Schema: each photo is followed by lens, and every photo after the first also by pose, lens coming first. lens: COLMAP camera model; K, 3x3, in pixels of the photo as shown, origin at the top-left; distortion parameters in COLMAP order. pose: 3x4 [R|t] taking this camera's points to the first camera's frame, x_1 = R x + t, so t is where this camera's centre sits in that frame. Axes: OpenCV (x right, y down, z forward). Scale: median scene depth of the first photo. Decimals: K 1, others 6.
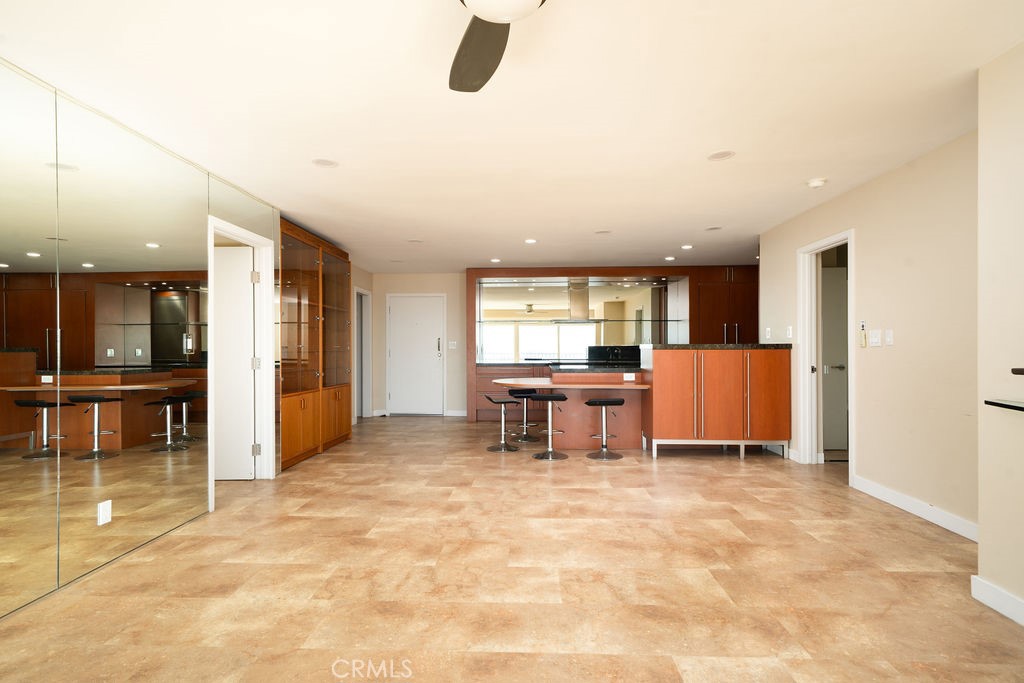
lens RADIAL K [[534.0, 0, 509.5], [0, 534.0, 342.4], [0, 0, 1]] dist [-0.003393, -0.000096]
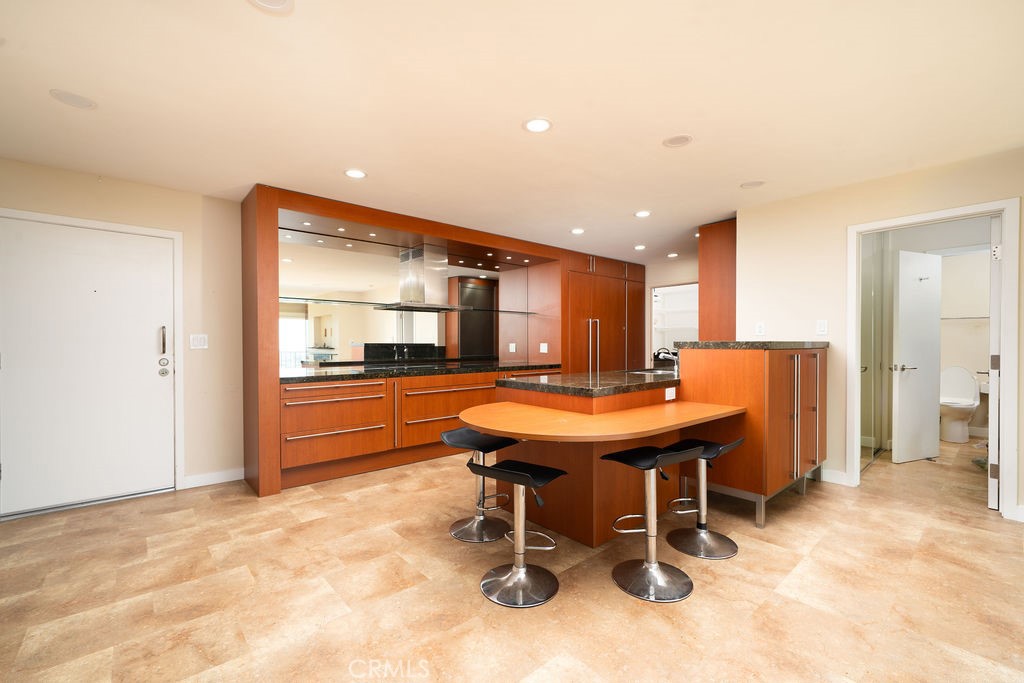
lens RADIAL K [[438.5, 0, 509.5], [0, 438.5, 345.0], [0, 0, 1]] dist [0.000253, 0.000290]
pose [[0.714656, 0.001298, 0.699475, -0.191345], [-0.007863, 0.999950, 0.006177, 0.004115], [-0.699432, -0.009914, 0.714630, 0.533859]]
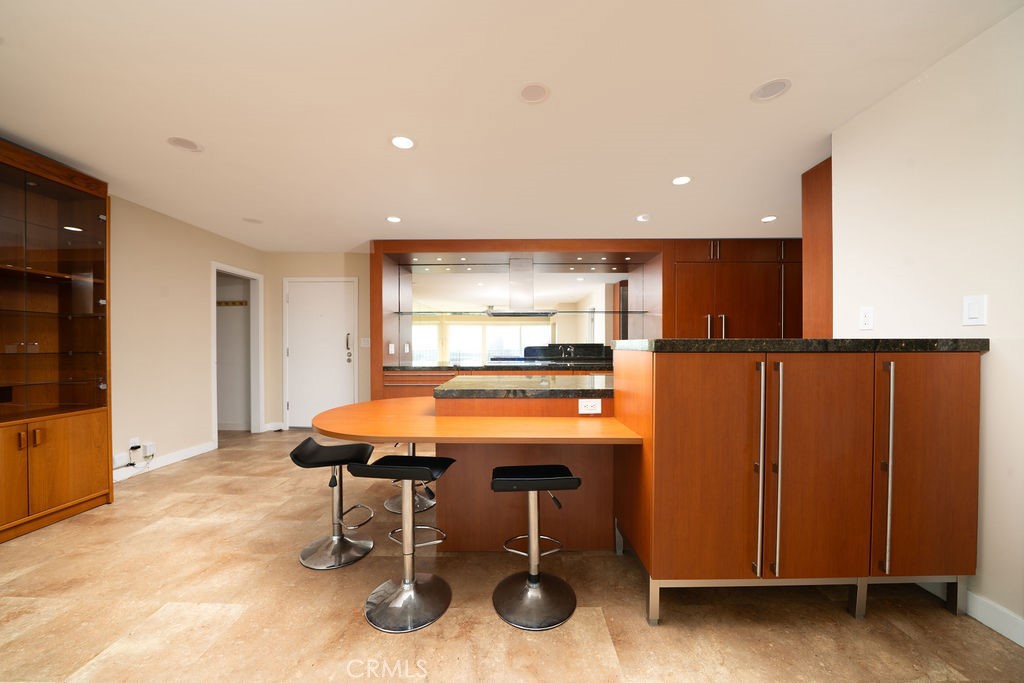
lens RADIAL K [[362.5, 0, 515.7], [0, 362.5, 345.3], [0, 0, 1]] dist [-0.022523, -0.000249]
pose [[0.998946, 0.002842, 0.045814, 0.097330], [-0.003332, 0.999938, 0.010608, 0.003320], [-0.045781, -0.010749, 0.998894, 0.464707]]
